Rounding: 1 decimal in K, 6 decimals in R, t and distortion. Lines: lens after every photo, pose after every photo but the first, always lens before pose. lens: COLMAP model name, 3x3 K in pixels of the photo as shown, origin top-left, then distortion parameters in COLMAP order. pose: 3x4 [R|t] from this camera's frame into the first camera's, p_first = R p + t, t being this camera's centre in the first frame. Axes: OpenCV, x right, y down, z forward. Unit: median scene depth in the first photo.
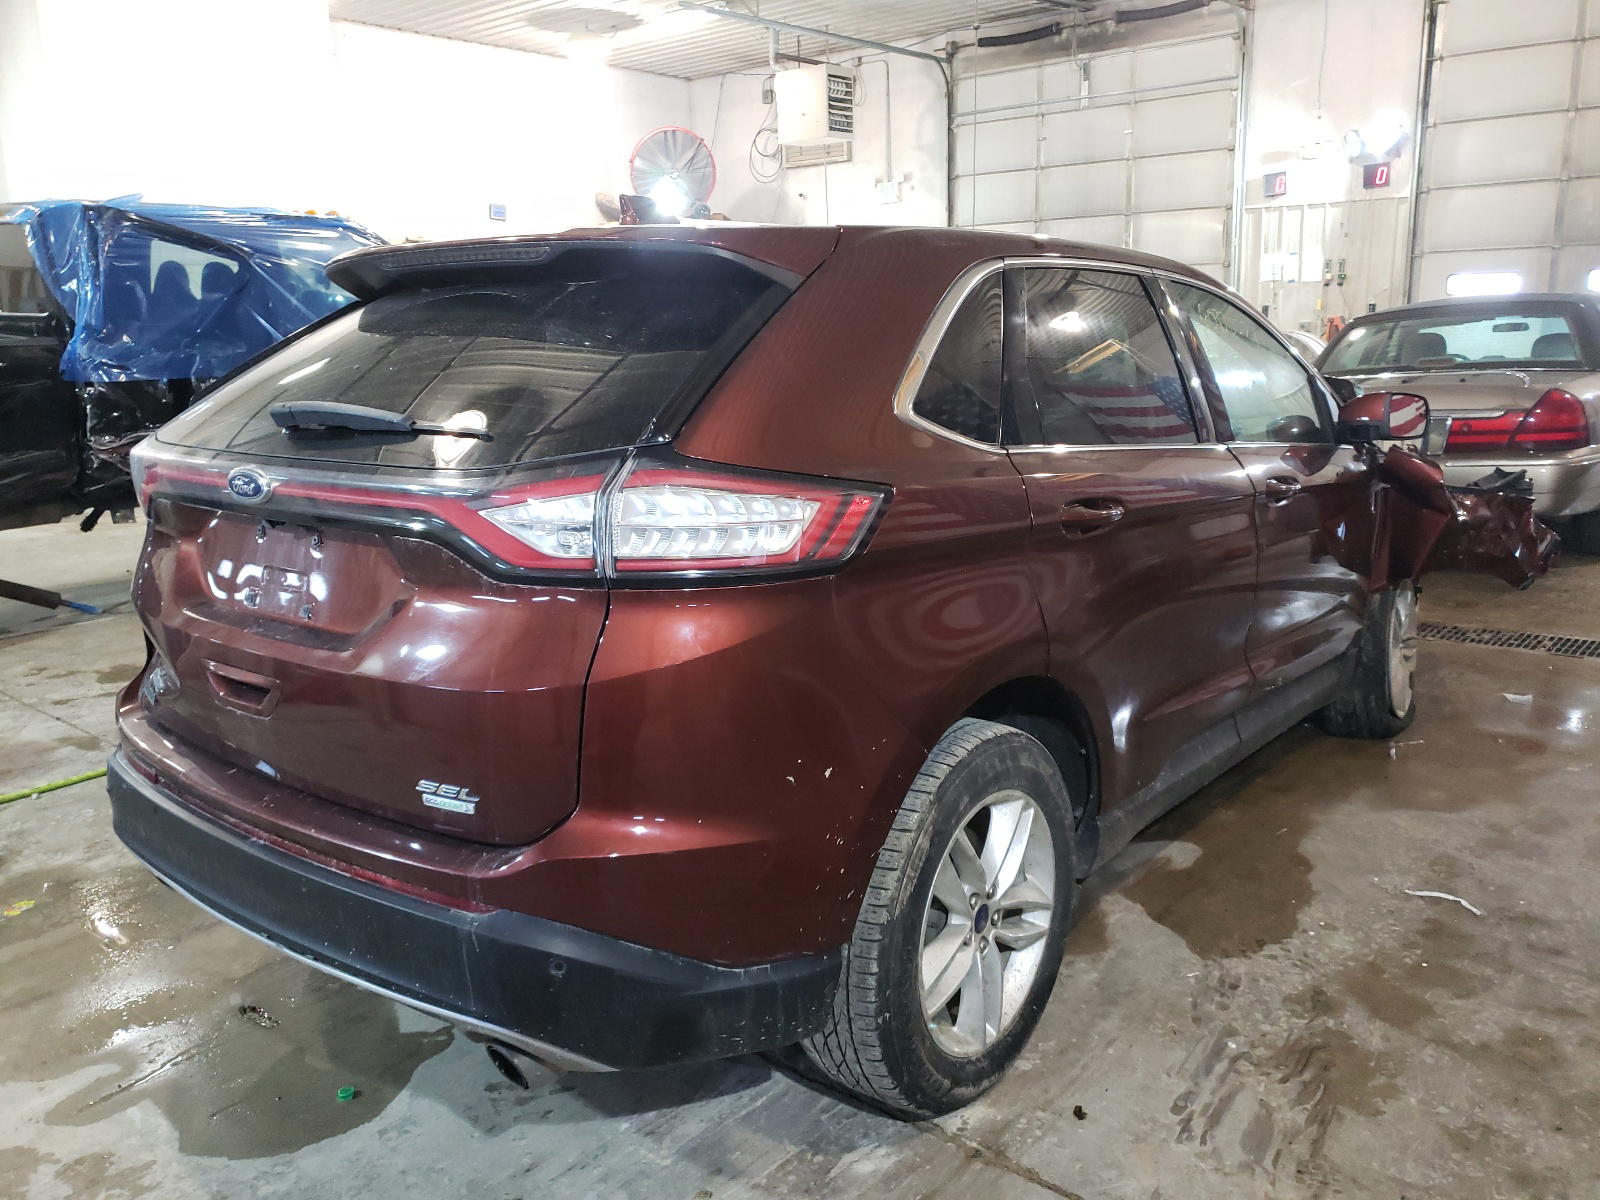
lens RADIAL K [[1205.0, 0, 800.0], [0, 1205.0, 600.0], [0, 0, 1]] dist [0.060686, -0.035489]
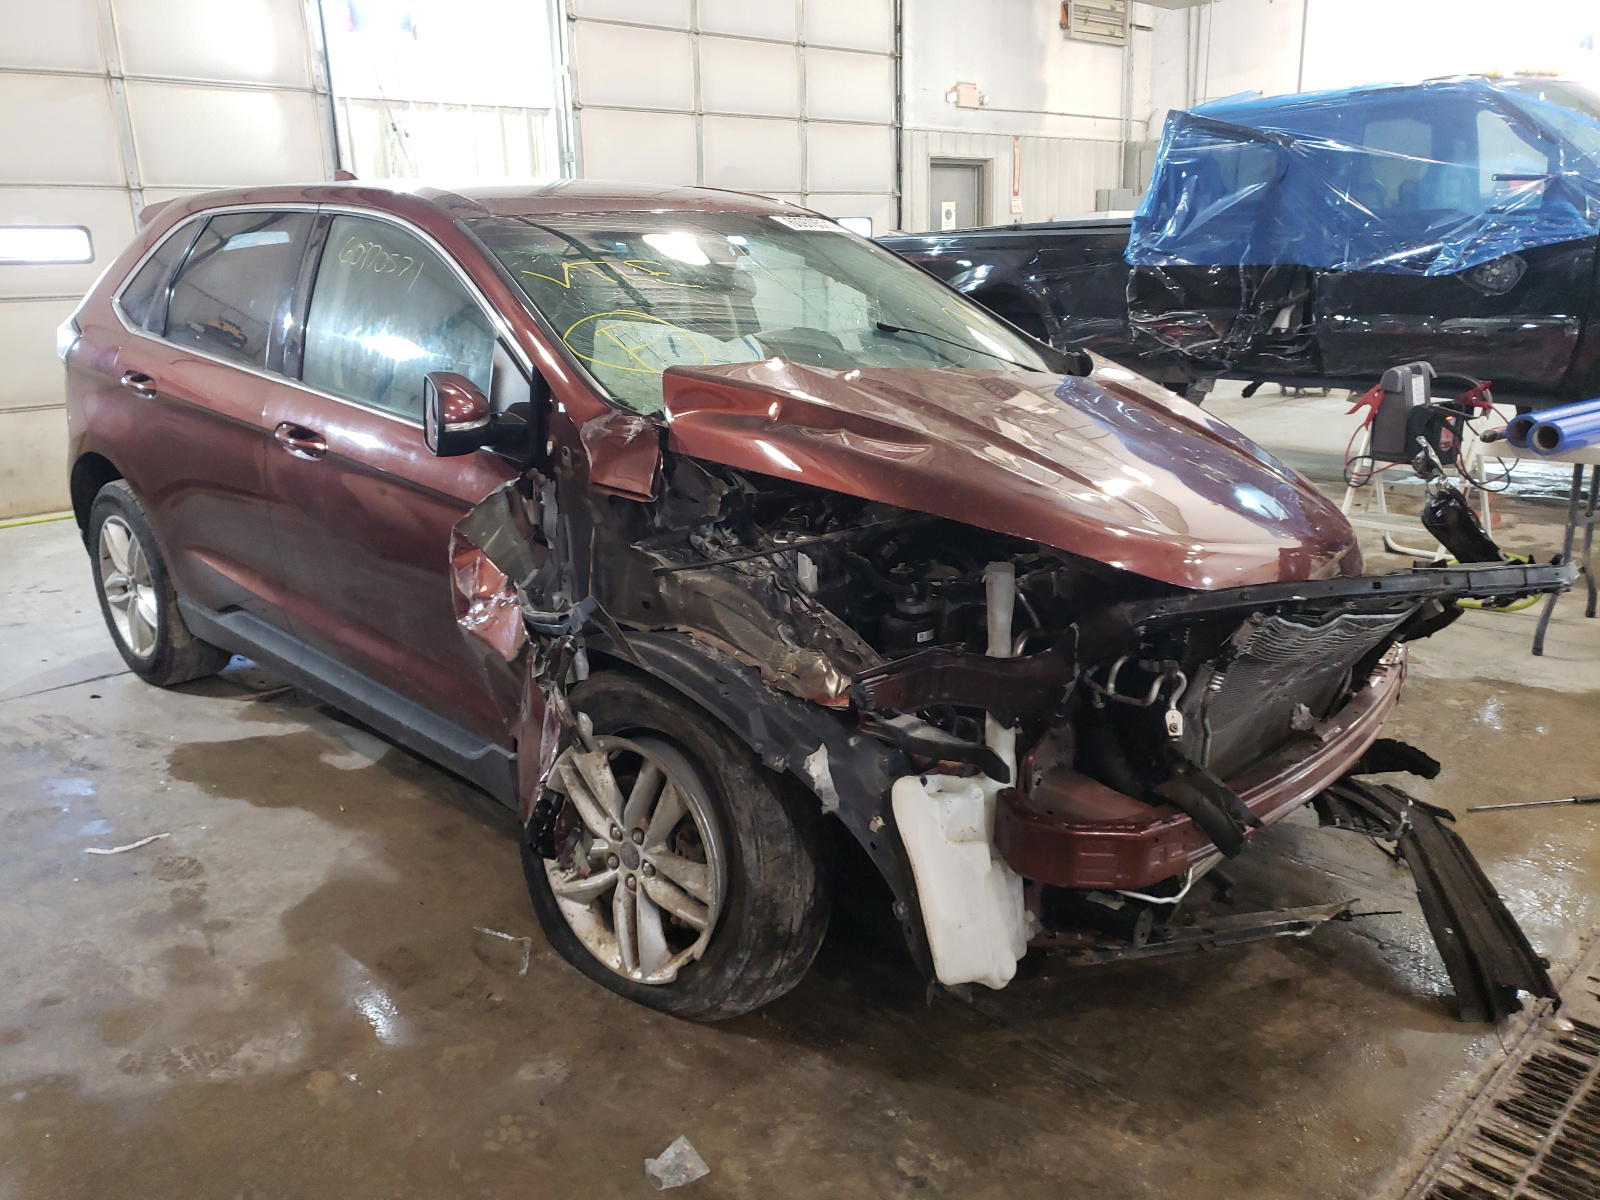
lens RADIAL K [[1205.0, 0, 800.0], [0, 1205.0, 600.0], [0, 0, 1]] dist [0.060686, -0.035489]
pose [[-0.070919, 0.304528, -0.949859, 1.227678], [-0.188188, 0.931072, 0.312556, -0.324167], [0.979569, 0.200918, -0.008722, 1.335263]]
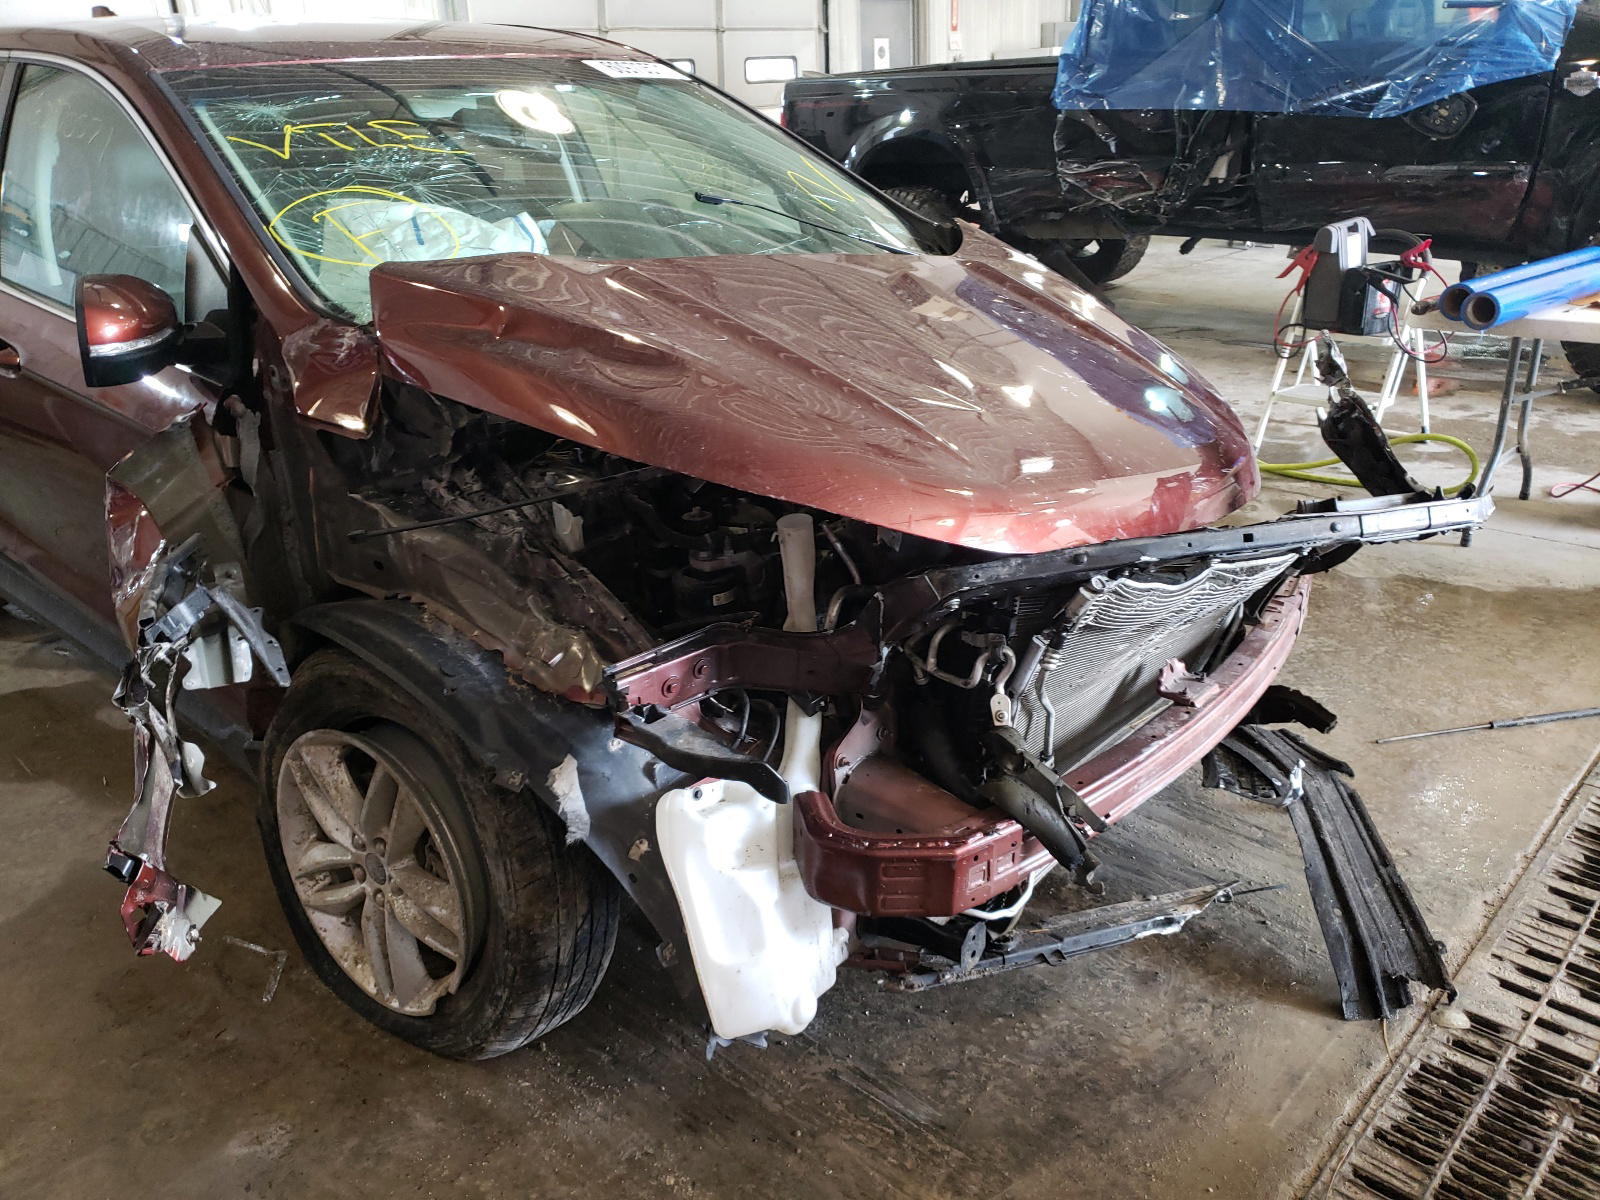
lens RADIAL K [[1219.9, 0, 800.0], [0, 1219.9, 600.0], [0, 0, 1]] dist [0.050433, -0.040307]
pose [[-0.027897, 0.408808, -0.912194, 1.098432], [-0.176348, 0.896223, 0.407044, -0.340420], [0.983933, 0.172219, 0.047090, 1.410850]]
